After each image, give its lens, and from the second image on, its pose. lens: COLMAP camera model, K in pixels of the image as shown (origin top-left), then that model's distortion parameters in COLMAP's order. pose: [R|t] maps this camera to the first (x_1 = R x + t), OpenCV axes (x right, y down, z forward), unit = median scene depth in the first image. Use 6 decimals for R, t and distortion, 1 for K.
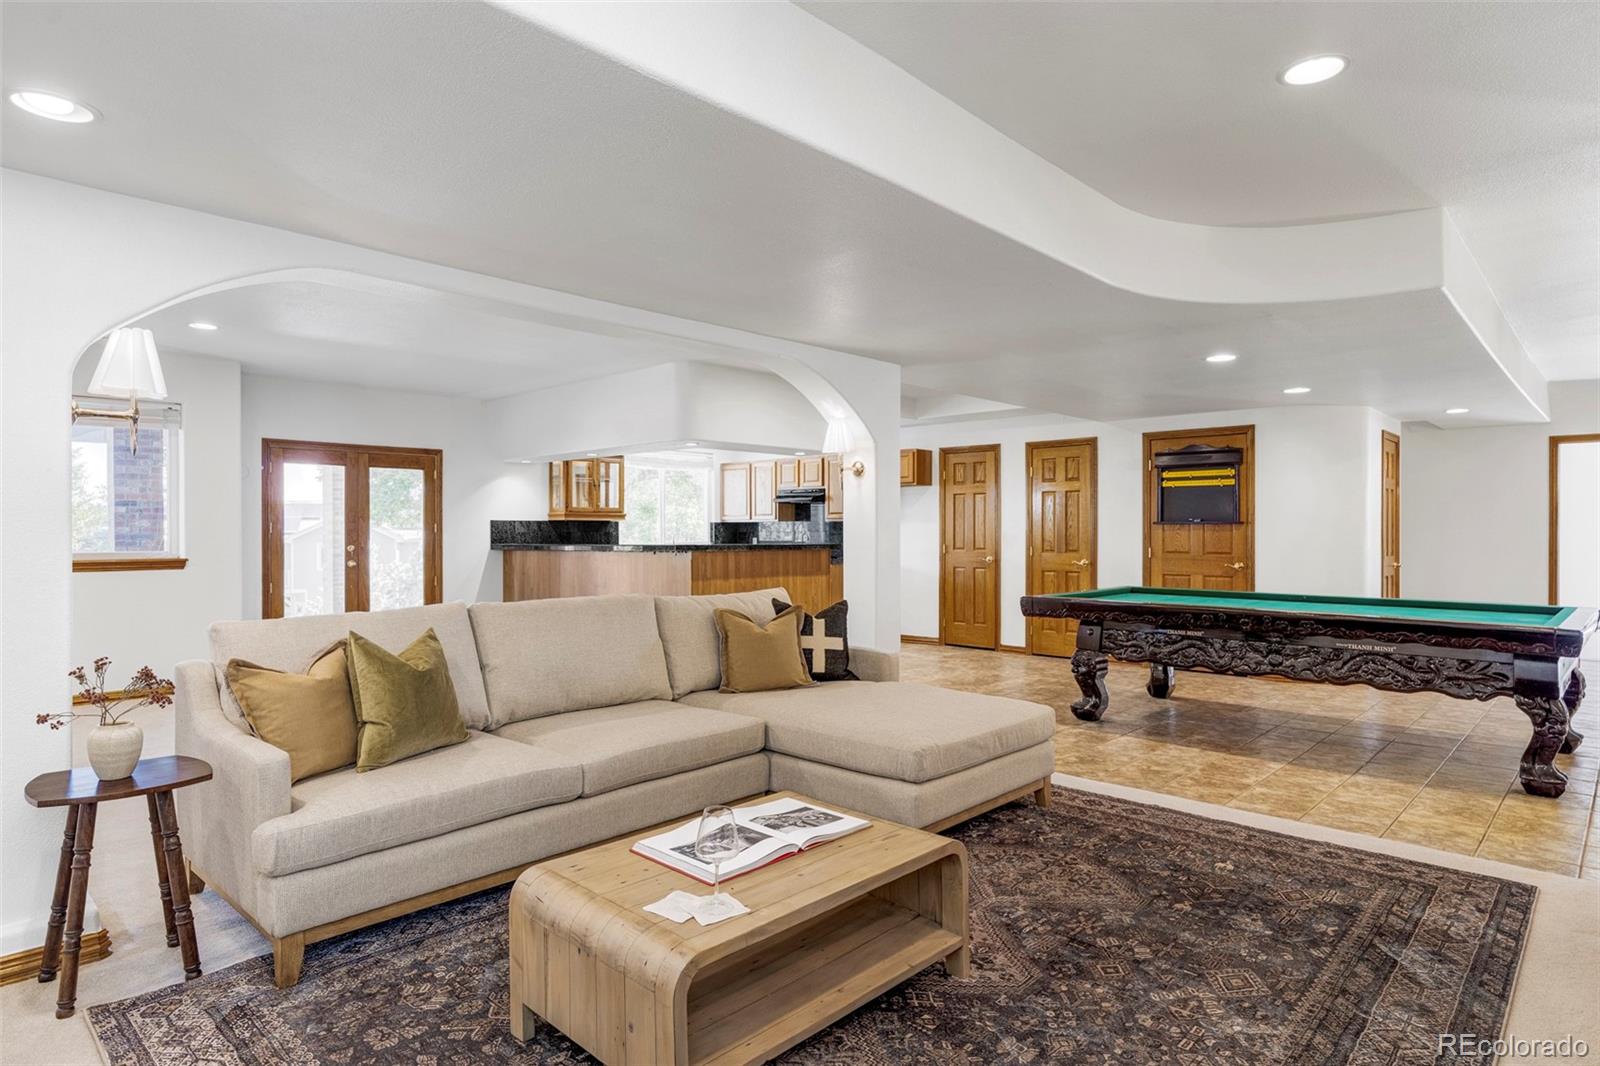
lens RADIAL K [[881.8, 0, 805.7], [0, 881.8, 536.5], [0, 0, 1]] dist [0.032367, -0.000439]
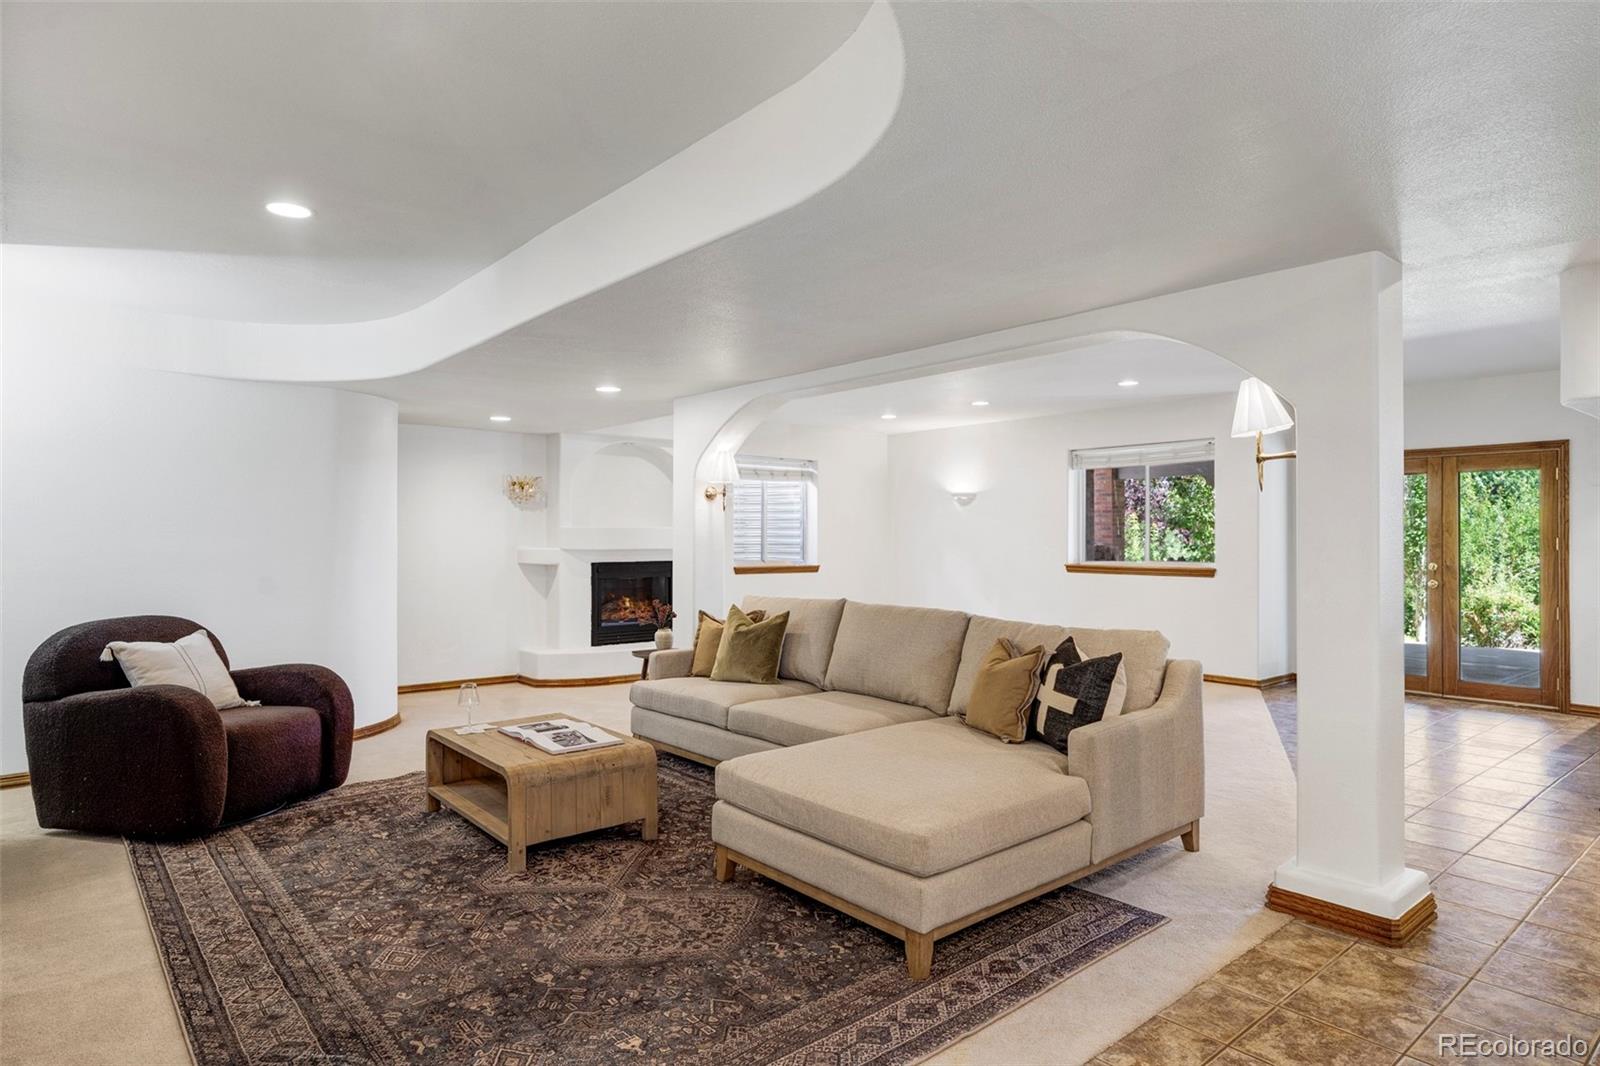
lens RADIAL K [[881.8, 0, 805.7], [0, 881.8, 536.5], [0, 0, 1]] dist [0.032367, -0.000439]
pose [[-0.108967, -0.004986, -0.994033, 1.108824], [-0.000420, 0.999988, -0.004969, -0.025424], [0.994045, -0.000124, -0.108968, 1.165021]]
